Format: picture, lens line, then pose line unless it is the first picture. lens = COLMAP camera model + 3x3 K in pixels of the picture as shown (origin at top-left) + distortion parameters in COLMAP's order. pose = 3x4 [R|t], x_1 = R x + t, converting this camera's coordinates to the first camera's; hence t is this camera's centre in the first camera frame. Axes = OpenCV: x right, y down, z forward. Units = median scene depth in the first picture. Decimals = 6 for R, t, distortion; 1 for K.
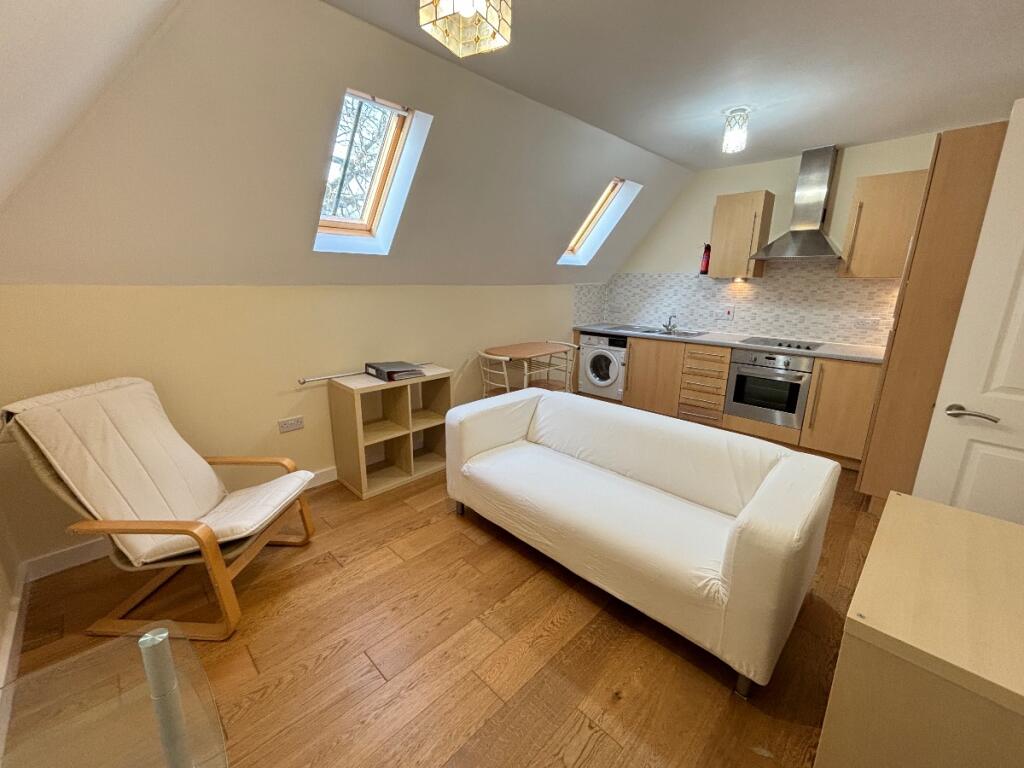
lens RADIAL K [[410.8, 0, 510.4], [0, 410.8, 381.0], [0, 0, 1]] dist [0.000245, -0.000019]
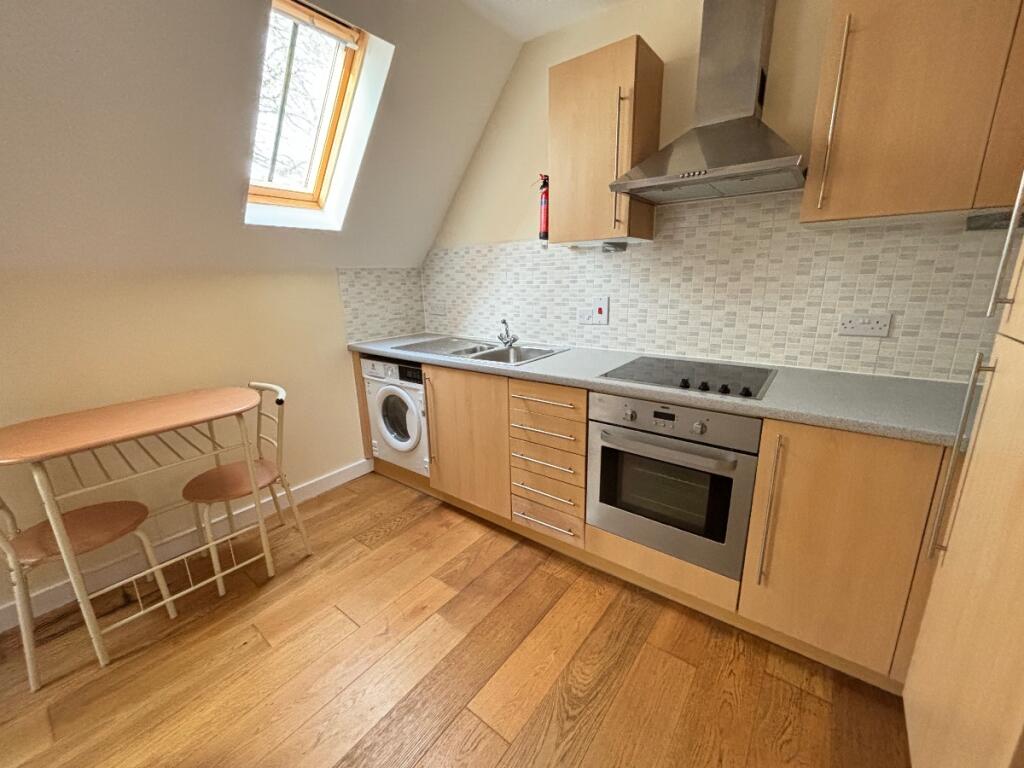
lens RADIAL K [[409.8, 0, 500.4], [0, 409.8, 381.0], [0, 0, 1]] dist [0.000426, -0.000028]
pose [[0.993921, -0.056730, 0.094358, 0.337650], [0.056527, 0.998389, 0.004820, -0.082663], [-0.094479, 0.000543, 0.995527, 0.470088]]
